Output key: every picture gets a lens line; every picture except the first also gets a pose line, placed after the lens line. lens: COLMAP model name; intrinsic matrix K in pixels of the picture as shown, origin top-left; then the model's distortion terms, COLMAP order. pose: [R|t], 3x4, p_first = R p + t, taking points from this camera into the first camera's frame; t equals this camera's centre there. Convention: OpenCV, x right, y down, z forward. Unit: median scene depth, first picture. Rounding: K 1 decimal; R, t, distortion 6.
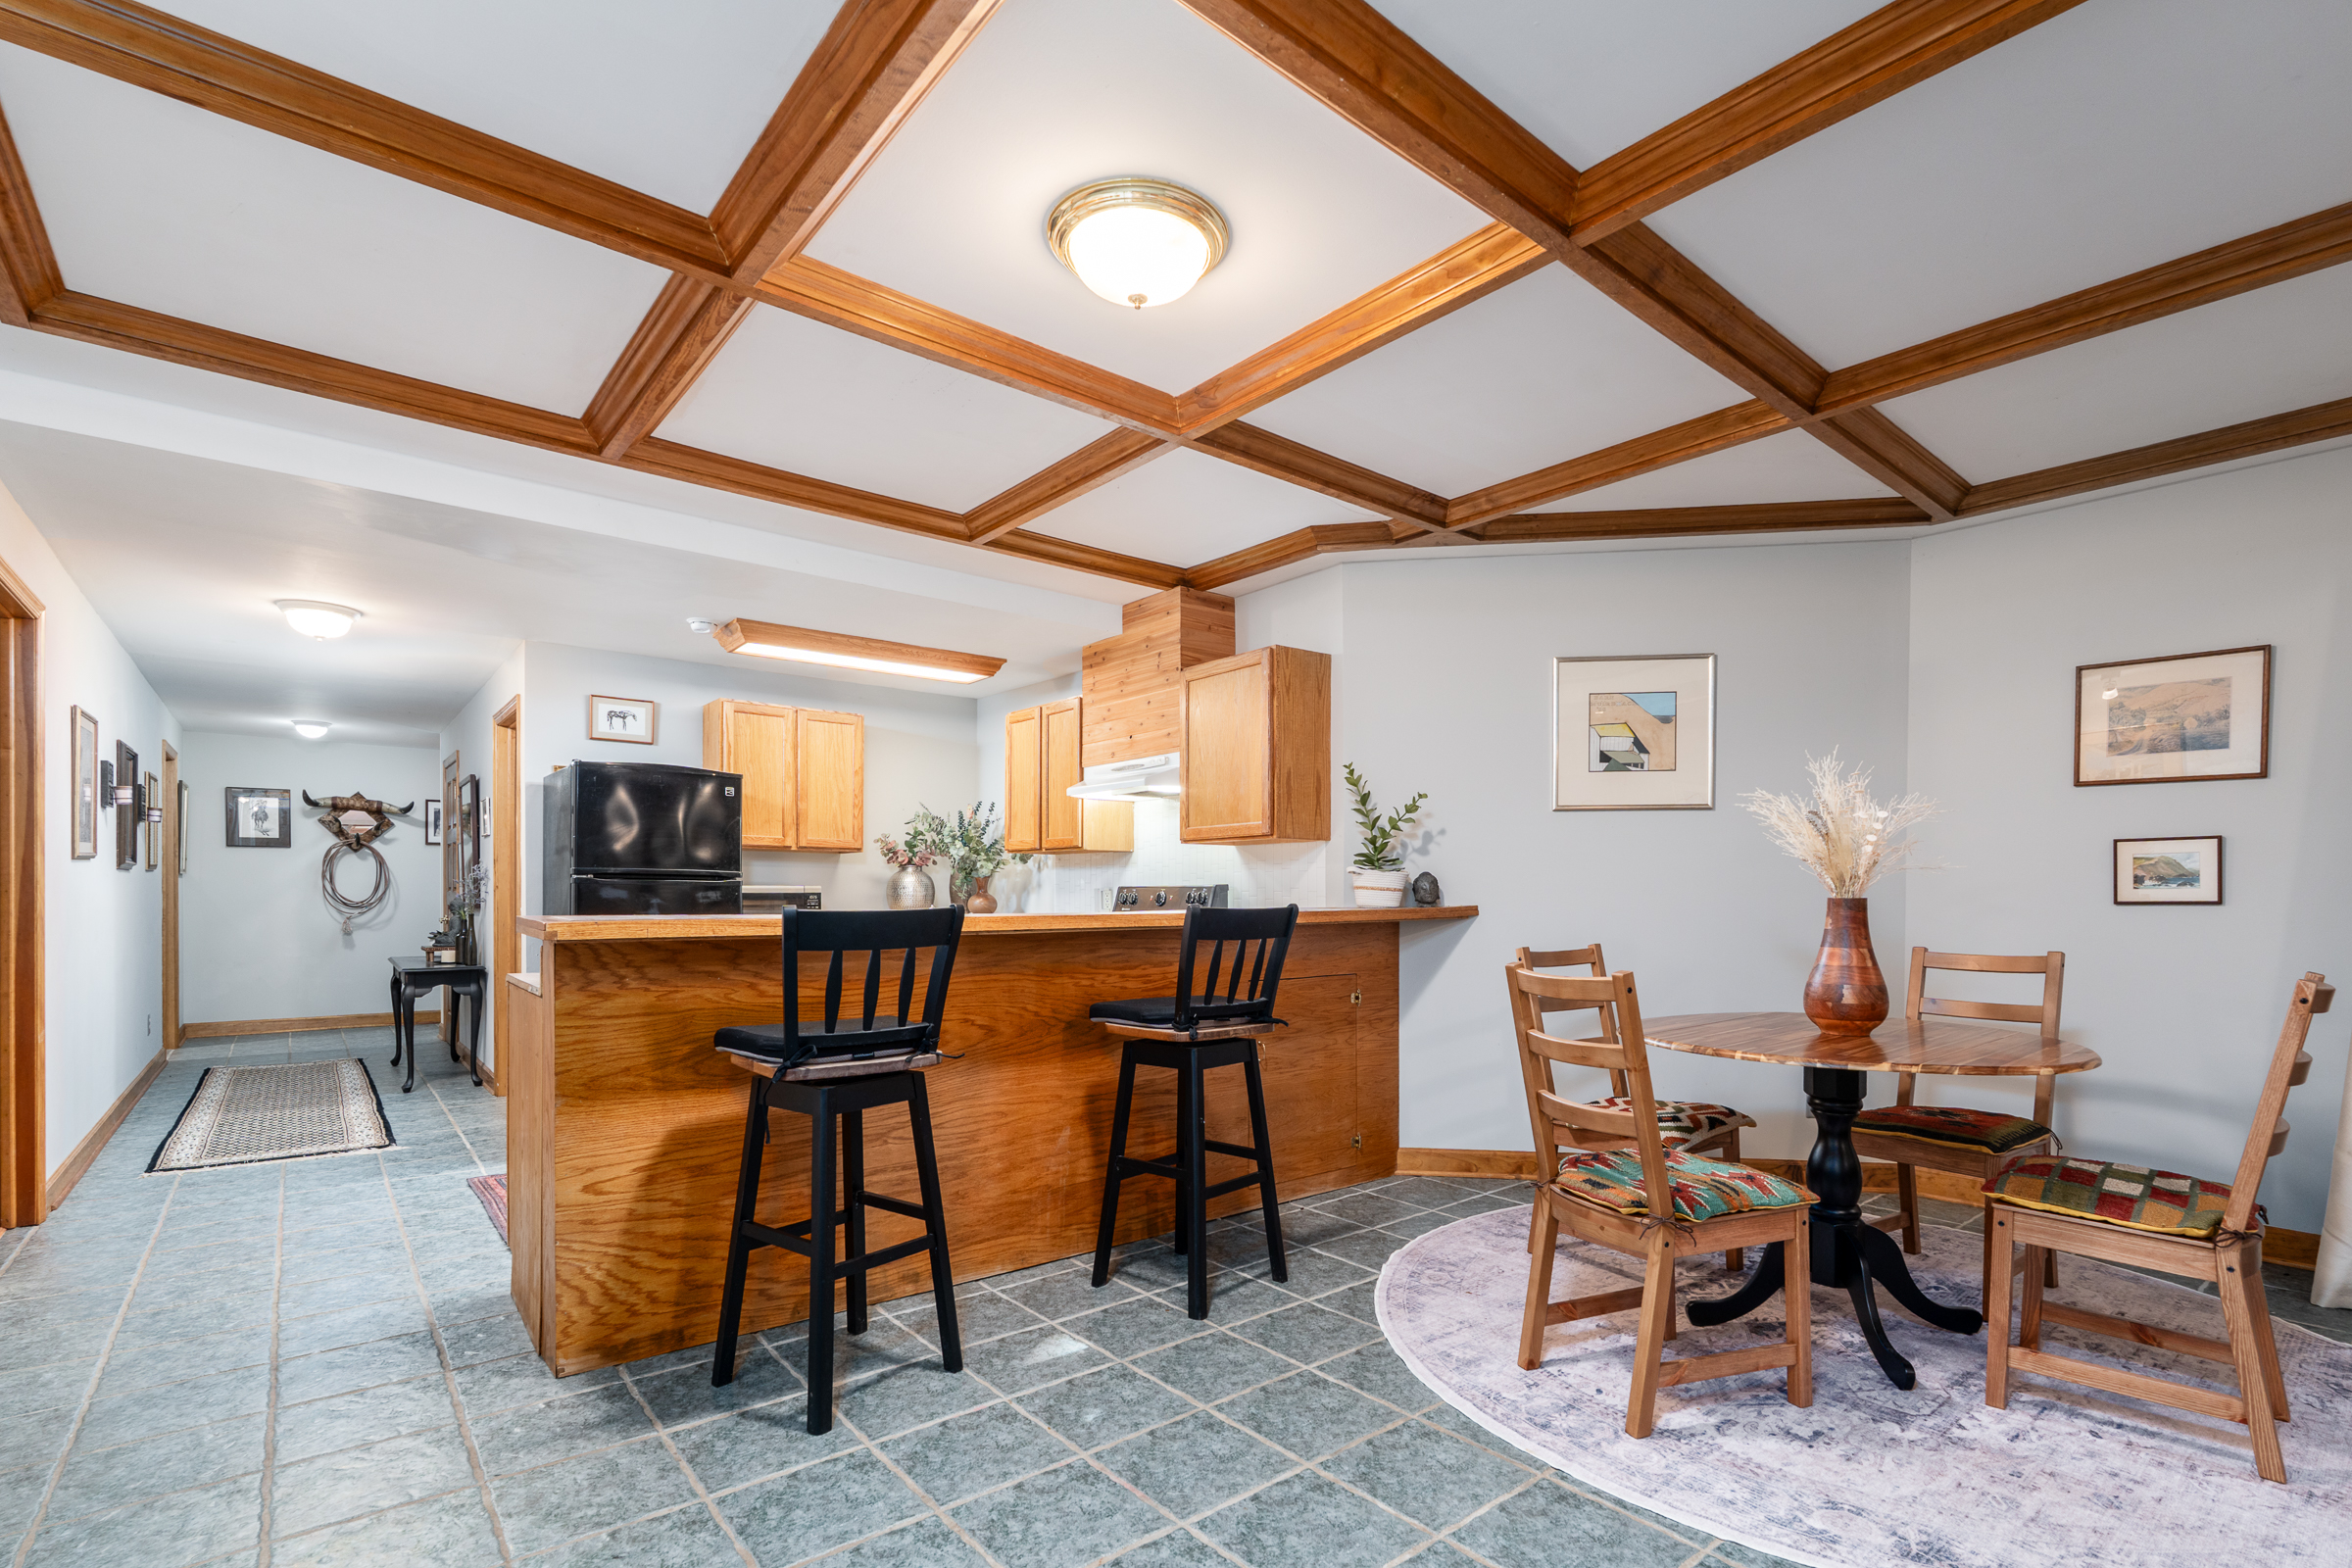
lens RADIAL K [[1078.9, 0, 1189.8], [0, 1078.9, 897.9], [0, 0, 1]] dist [-0.003290, -0.000248]
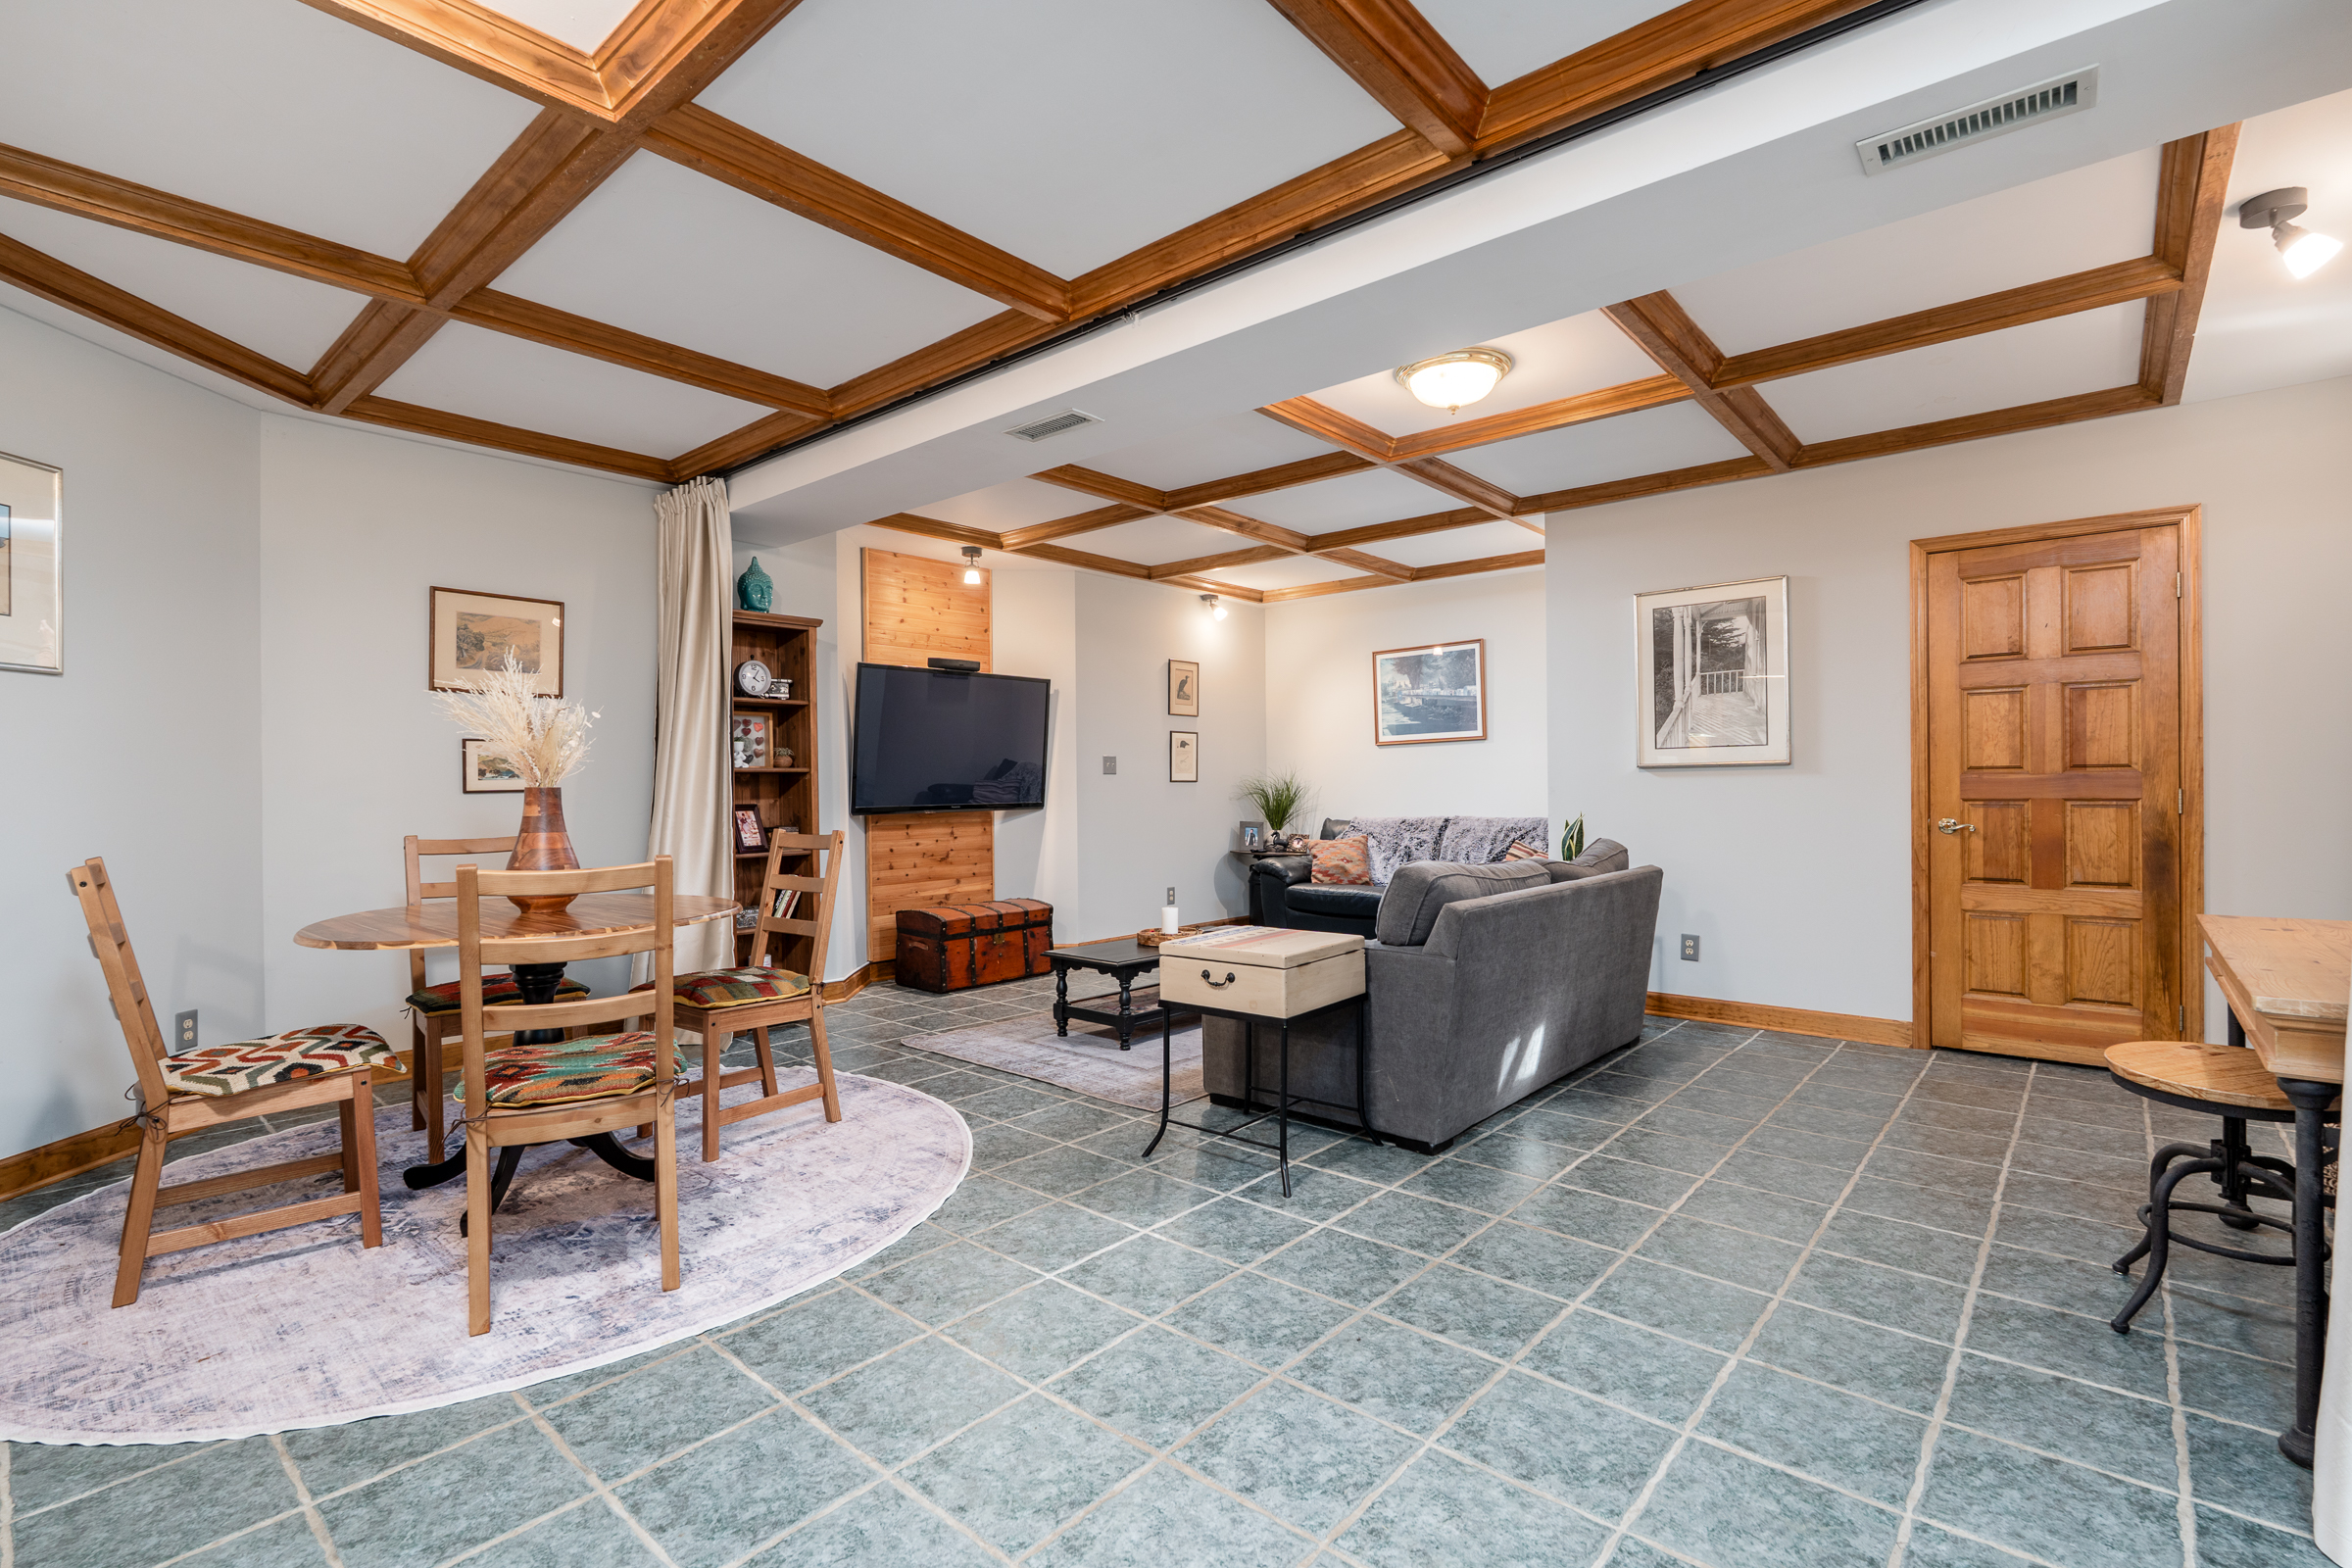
lens RADIAL K [[1078.9, 0, 1177.8], [0, 1078.9, 781.3], [0, 0, 1]] dist [-0.003290, -0.000248]
pose [[-0.158619, -0.000404, 0.987340, -0.690834], [0.011659, 0.999929, 0.002282, -0.001039], [-0.987271, 0.011873, -0.158603, 0.639160]]
